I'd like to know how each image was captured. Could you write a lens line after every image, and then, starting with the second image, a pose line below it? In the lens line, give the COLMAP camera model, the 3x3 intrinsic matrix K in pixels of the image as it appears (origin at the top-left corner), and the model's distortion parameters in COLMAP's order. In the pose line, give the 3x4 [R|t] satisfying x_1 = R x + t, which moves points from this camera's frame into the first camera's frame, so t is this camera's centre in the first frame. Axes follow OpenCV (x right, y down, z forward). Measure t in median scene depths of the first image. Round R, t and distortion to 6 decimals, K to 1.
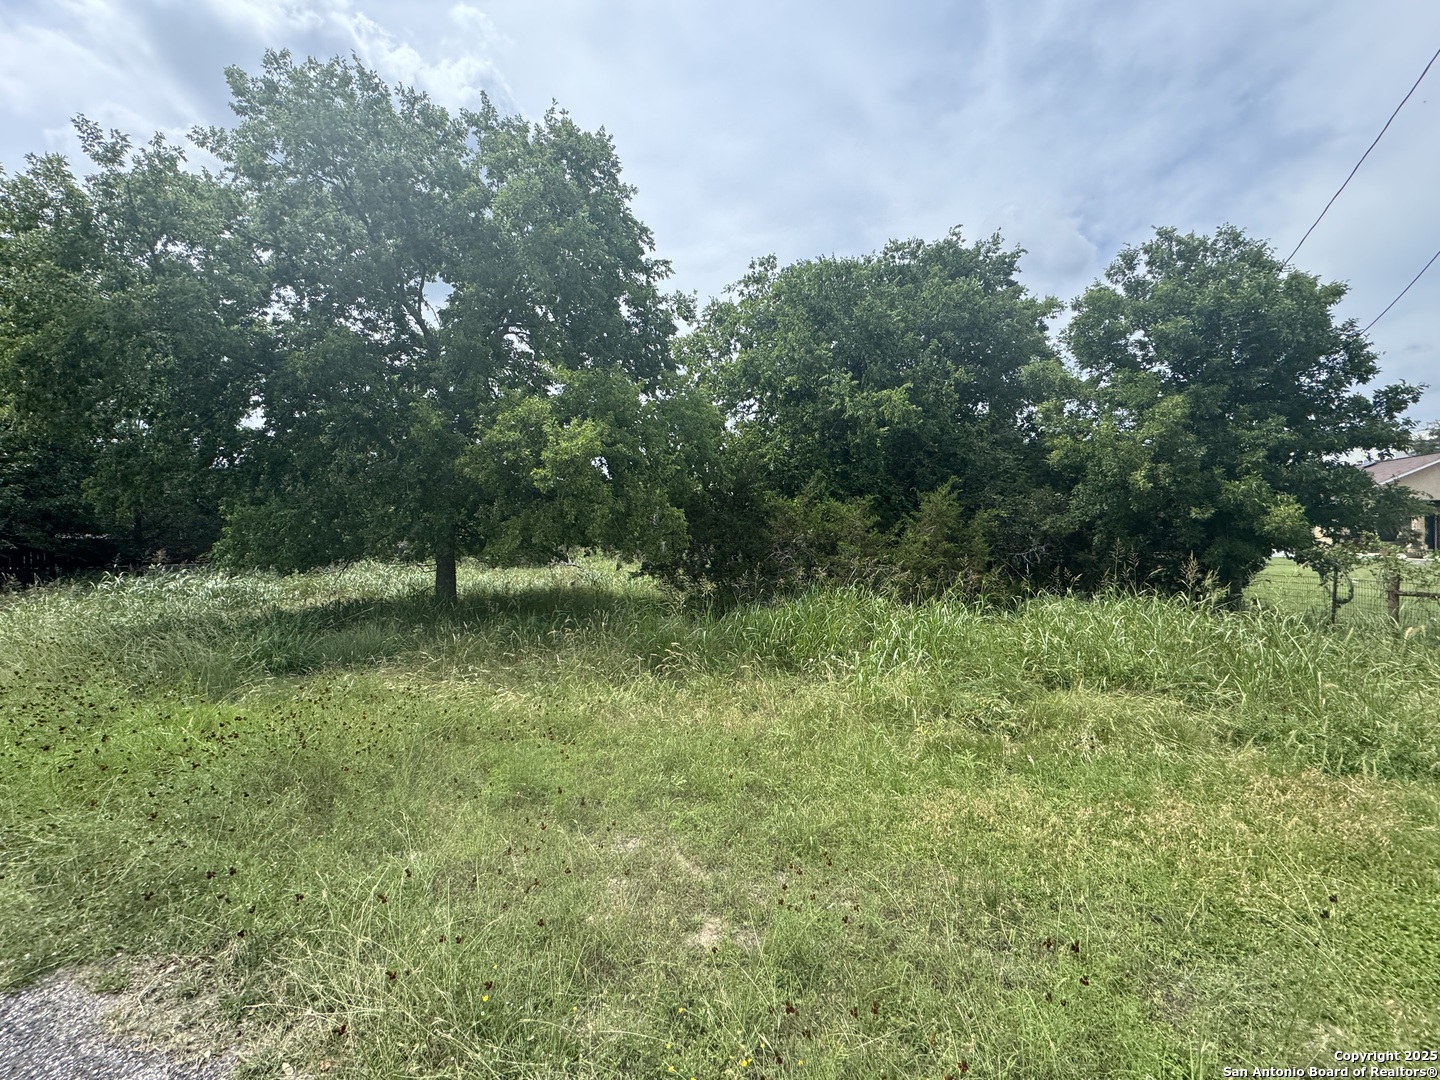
lens RADIAL K [[578.2, 0, 731.0], [0, 578.2, 540.5], [0, 0, 1]] dist [-0.003886, 0.000530]
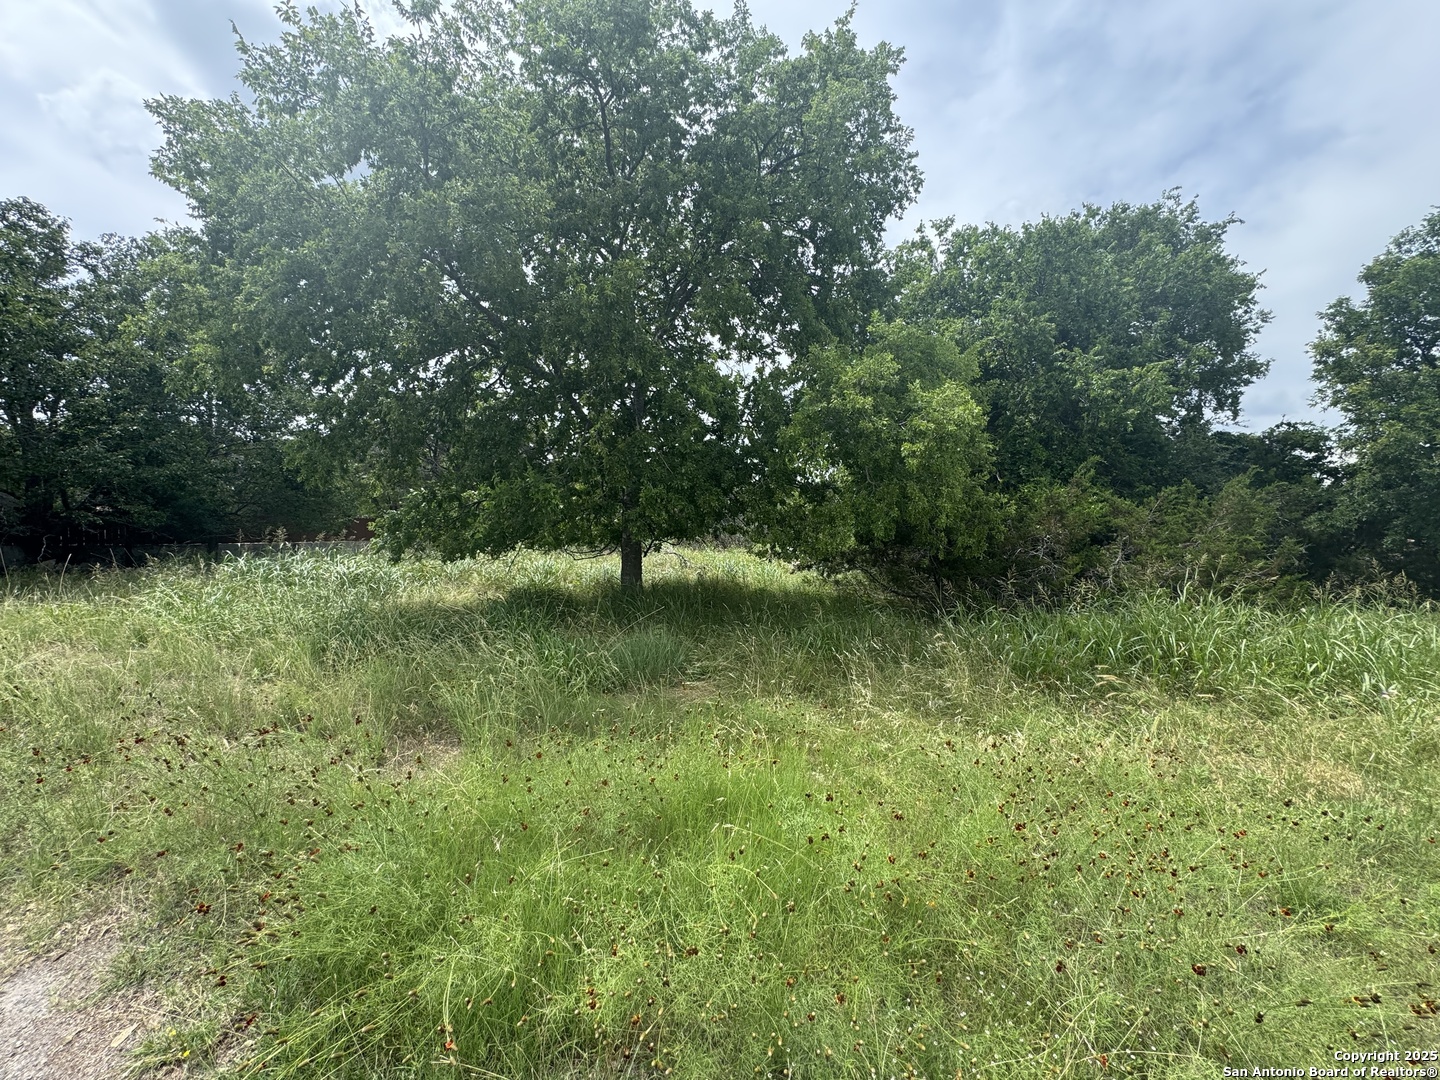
lens RADIAL K [[578.2, 0, 709.4], [0, 578.2, 540.4], [0, 0, 1]] dist [-0.003886, 0.000530]
pose [[0.999655, 0.023207, 0.012304, -0.297629], [-0.023421, 0.999571, 0.017570, 0.004208], [-0.011891, -0.017853, 0.999770, 0.090394]]
